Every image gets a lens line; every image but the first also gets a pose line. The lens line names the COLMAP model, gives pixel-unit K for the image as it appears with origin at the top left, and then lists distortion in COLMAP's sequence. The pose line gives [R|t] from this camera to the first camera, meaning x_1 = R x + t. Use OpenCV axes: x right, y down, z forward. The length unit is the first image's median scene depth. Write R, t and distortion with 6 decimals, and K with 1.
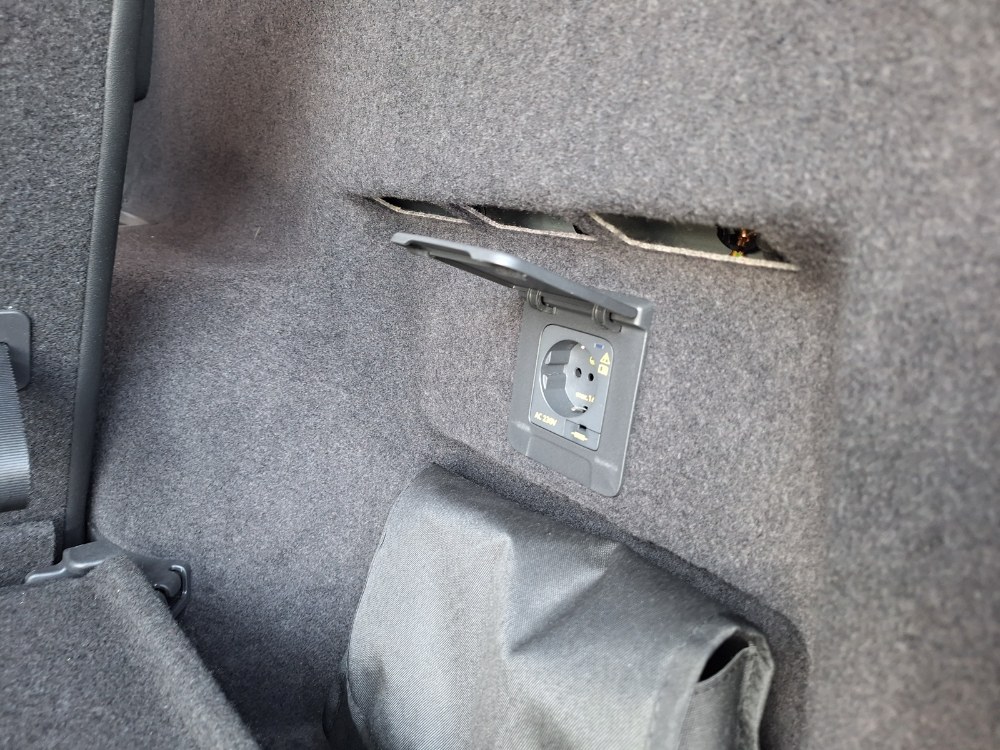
lens RADIAL K [[692.6, 0, 500.9], [0, 692.6, 388.8], [0, 0, 1]] dist [0.009124, -0.032355]
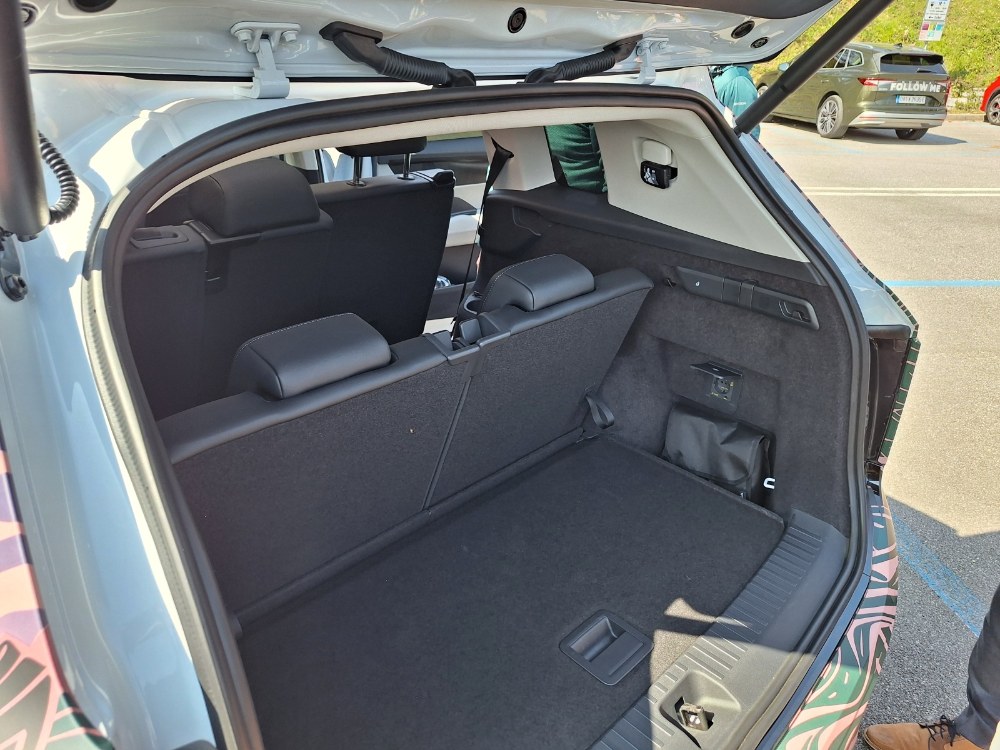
lens RADIAL K [[683.9, 0, 499.6], [0, 683.9, 410.2], [0, 0, 1]] dist [0.030937, -0.056278]
pose [[0.994062, -0.105485, 0.026715, -1.484304], [0.095210, 0.962023, 0.255826, -1.149320], [-0.052686, -0.251763, 0.966354, -3.268345]]
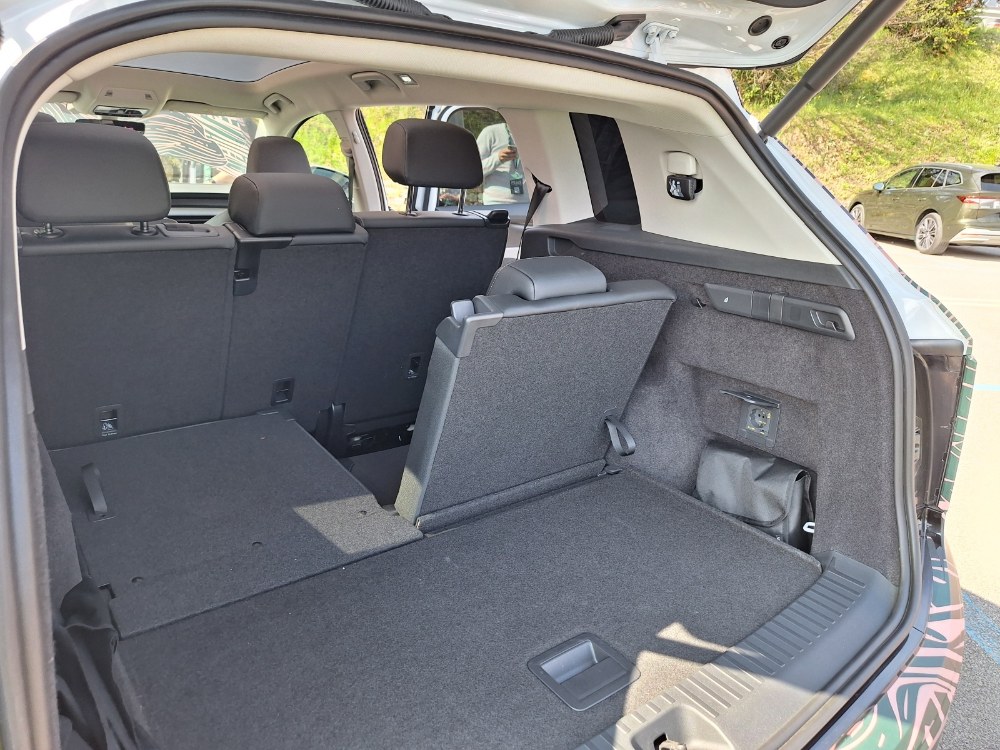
lens RADIAL K [[692.6, 0, 500.9], [0, 692.6, 388.8], [0, 0, 1]] dist [0.009124, -0.032355]
pose [[0.995633, -0.041992, -0.083381, -1.067731], [0.047050, 0.997110, 0.059650, -0.506447], [0.080635, -0.063313, 0.994731, -3.160782]]
